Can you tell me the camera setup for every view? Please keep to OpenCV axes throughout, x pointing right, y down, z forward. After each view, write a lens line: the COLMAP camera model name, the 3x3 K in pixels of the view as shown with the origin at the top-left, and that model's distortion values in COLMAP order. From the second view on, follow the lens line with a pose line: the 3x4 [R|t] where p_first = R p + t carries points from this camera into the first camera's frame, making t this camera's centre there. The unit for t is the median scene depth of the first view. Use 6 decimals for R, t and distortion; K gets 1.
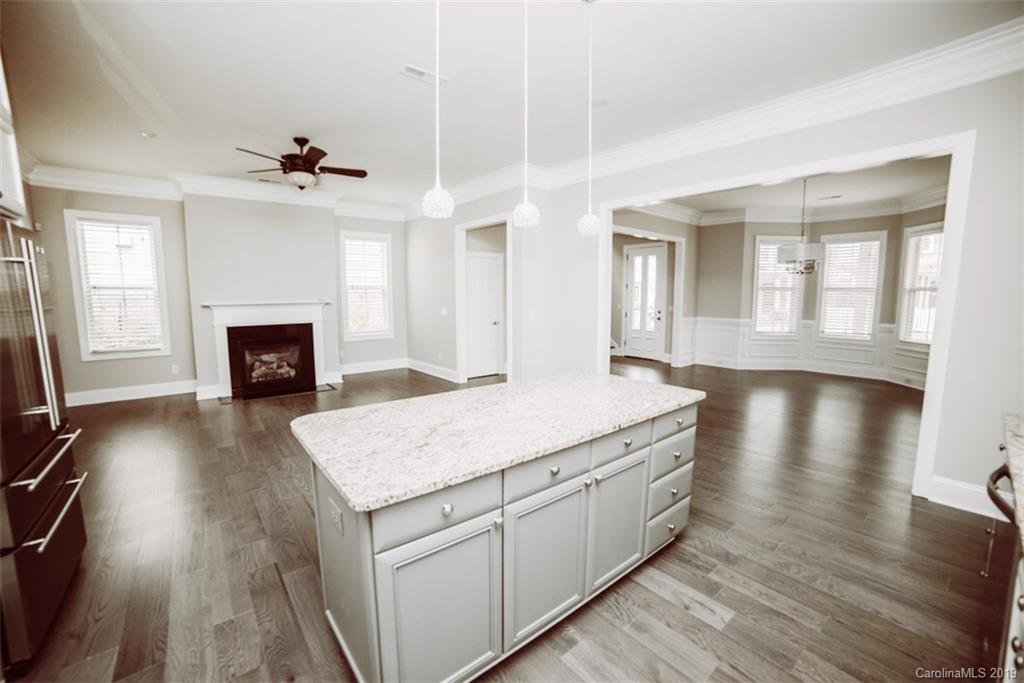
lens RADIAL K [[427.3, 0, 508.0], [0, 427.3, 343.1], [0, 0, 1]] dist [-0.050930, 0.003024]
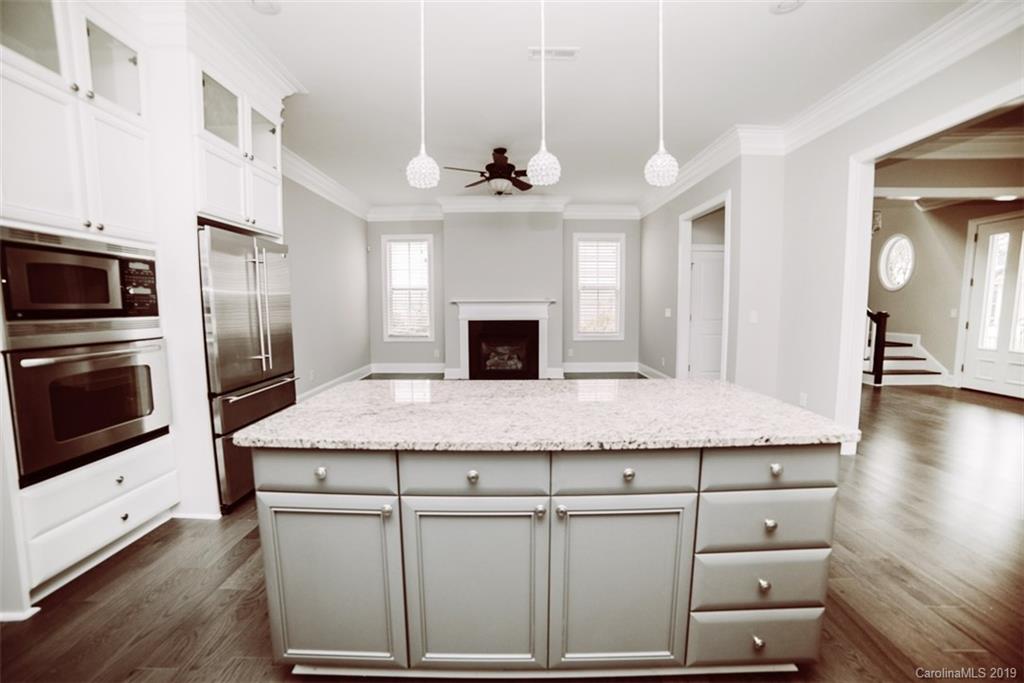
lens RADIAL K [[427.3, 0, 512.6], [0, 427.3, 343.2], [0, 0, 1]] dist [-0.050930, 0.003024]
pose [[0.763307, 0.056272, -0.643580, 0.221290], [-0.073153, 0.997321, 0.000440, 0.016272], [0.641880, 0.046744, 0.765379, 0.143634]]
